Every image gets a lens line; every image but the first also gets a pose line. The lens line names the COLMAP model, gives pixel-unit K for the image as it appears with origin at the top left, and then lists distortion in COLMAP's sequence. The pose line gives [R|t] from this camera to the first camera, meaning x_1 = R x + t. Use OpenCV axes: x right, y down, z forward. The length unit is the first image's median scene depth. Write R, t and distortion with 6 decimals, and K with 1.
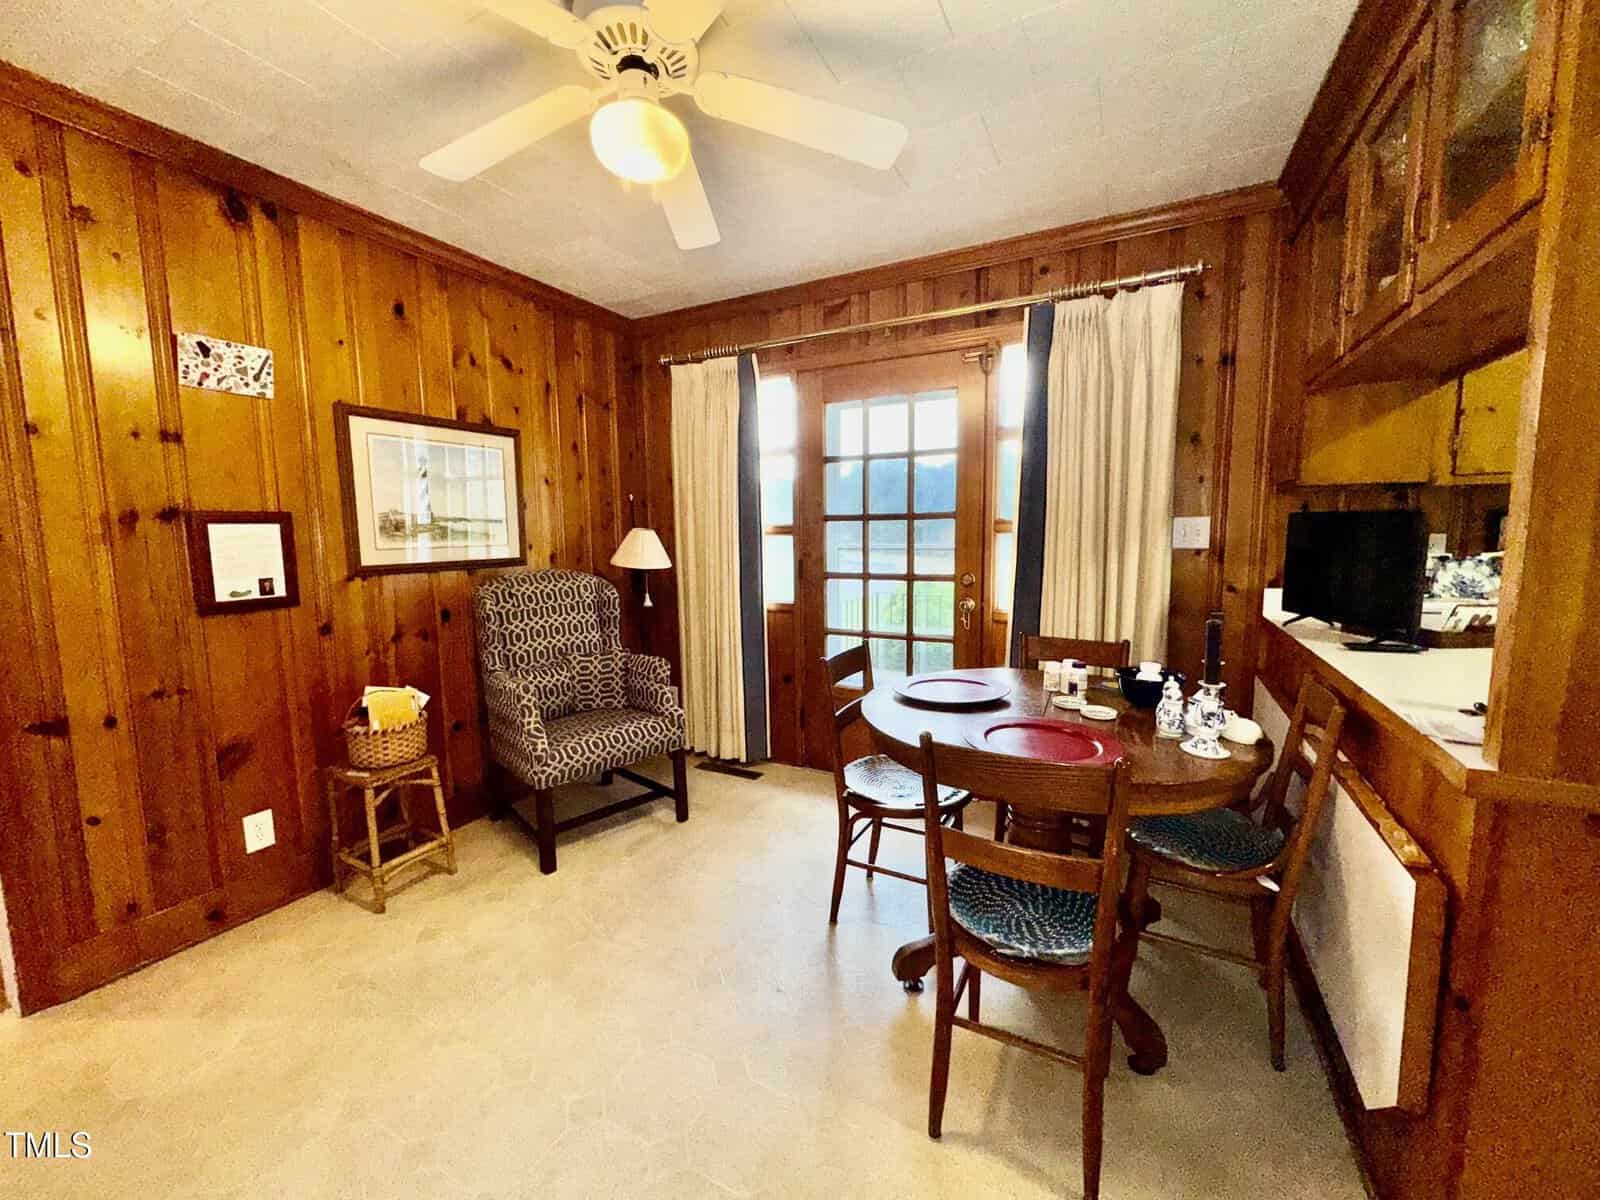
lens RADIAL K [[637.6, 0, 800.0], [0, 637.6, 600.0], [0, 0, 1]] dist [-0.002122, 0.000030]
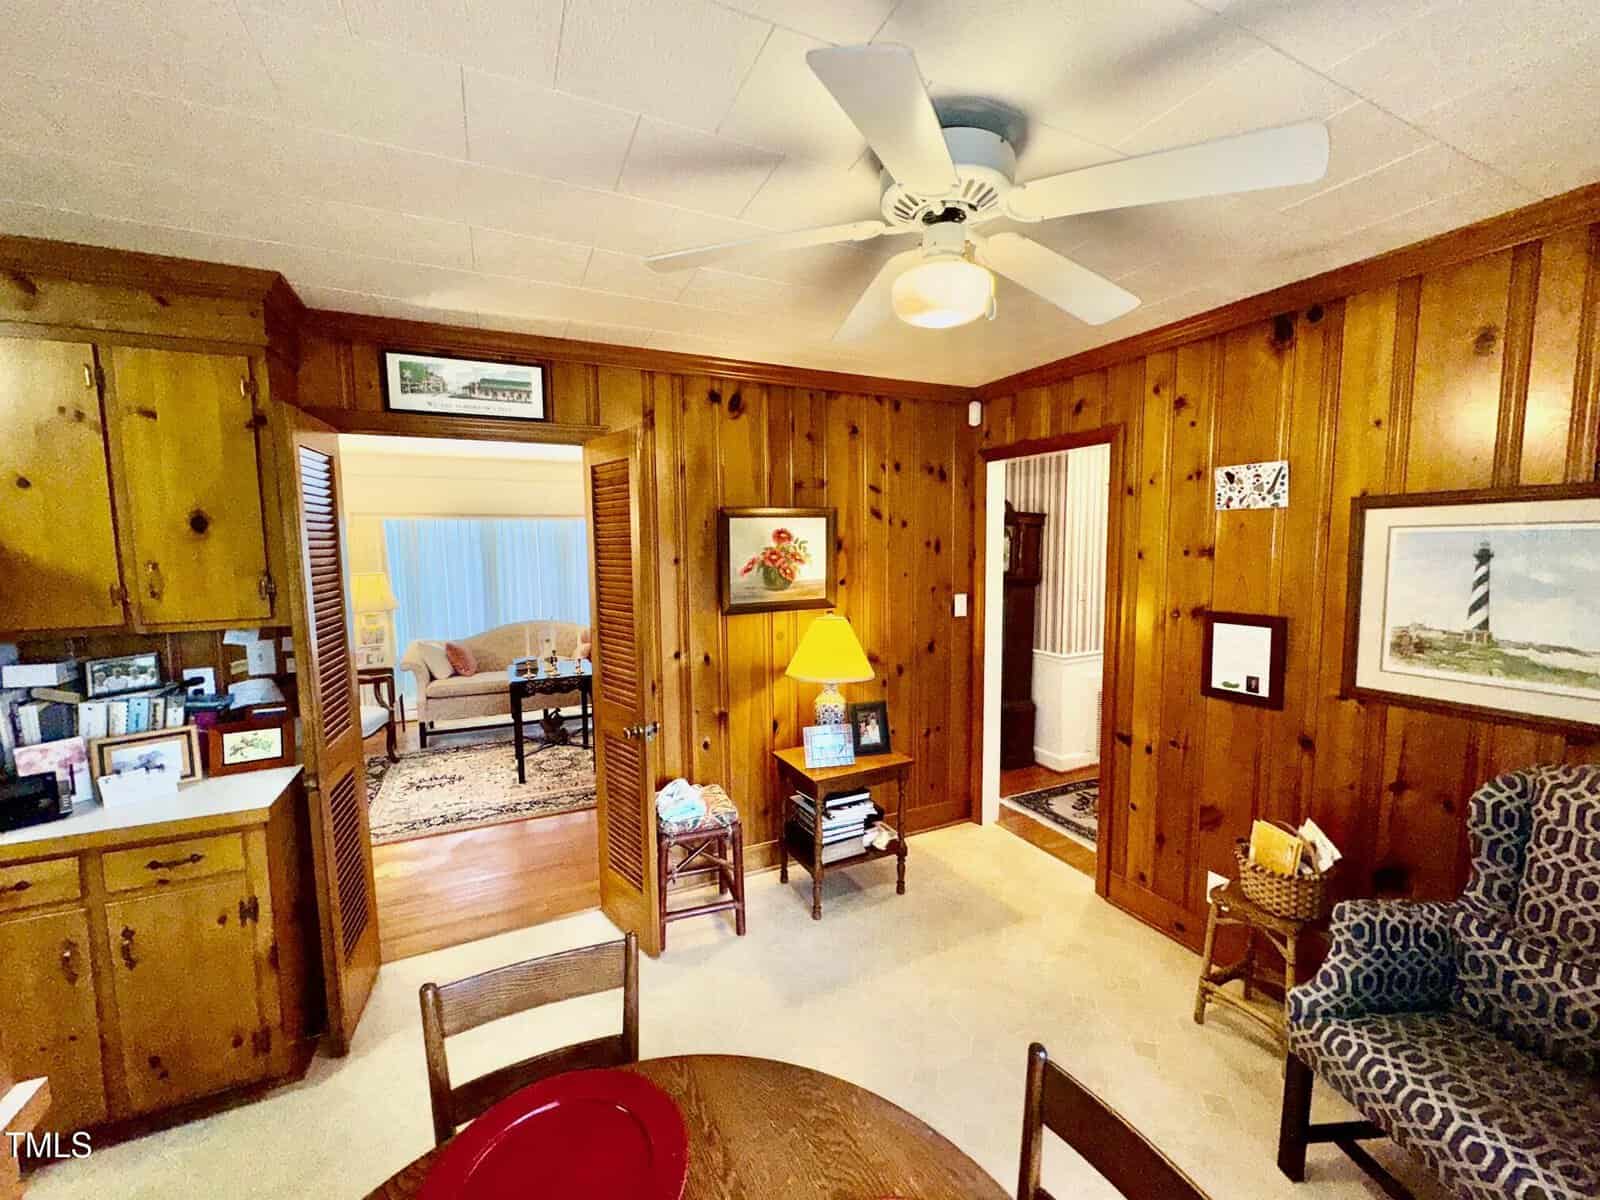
lens RADIAL K [[637.6, 0, 800.0], [0, 637.6, 600.0], [0, 0, 1]] dist [-0.002122, 0.000030]
pose [[-0.601977, 0.087607, -0.793693, 0.440882], [-0.069234, 0.984494, 0.161178, -0.270581], [0.795506, 0.151976, -0.586577, 0.967526]]
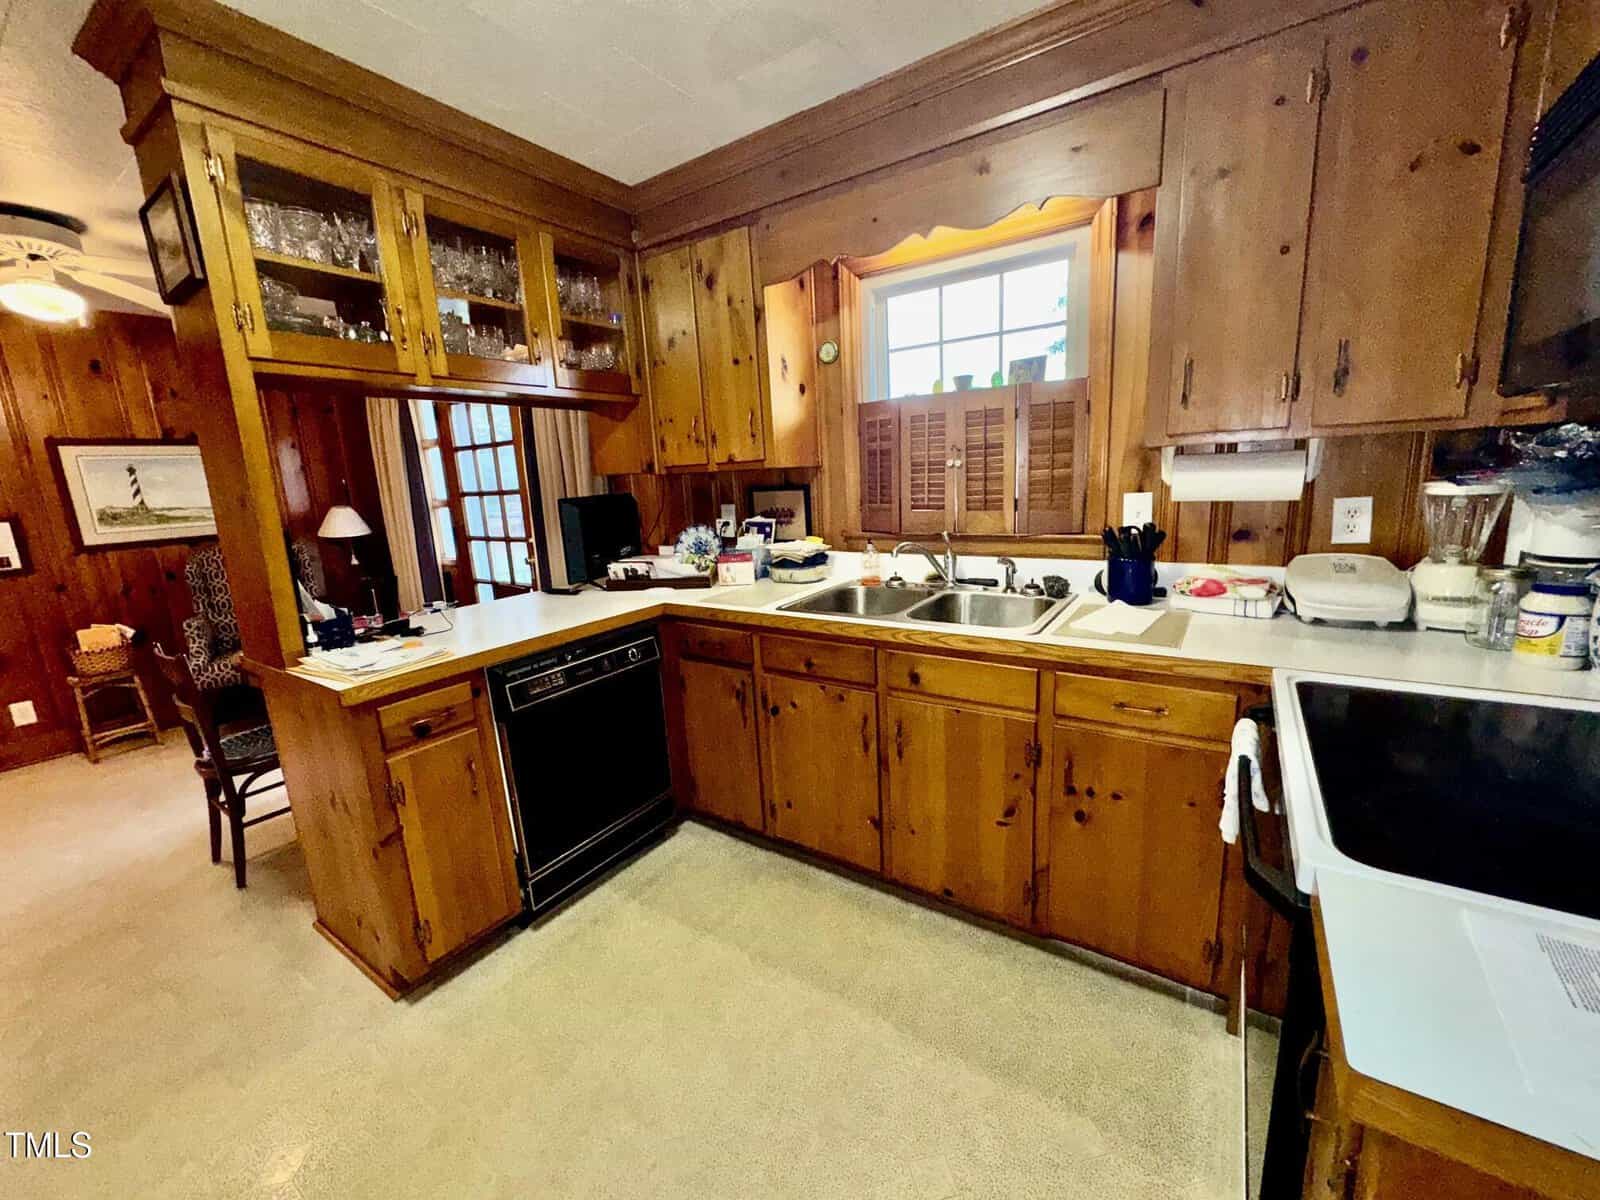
lens RADIAL K [[637.6, 0, 800.0], [0, 637.6, 600.0], [0, 0, 1]] dist [-0.002122, 0.000030]
pose [[0.992076, -0.013640, -0.124893, 1.286195], [0.025293, 0.995419, 0.092202, -0.022764], [0.123063, -0.094630, 0.987877, -0.321810]]
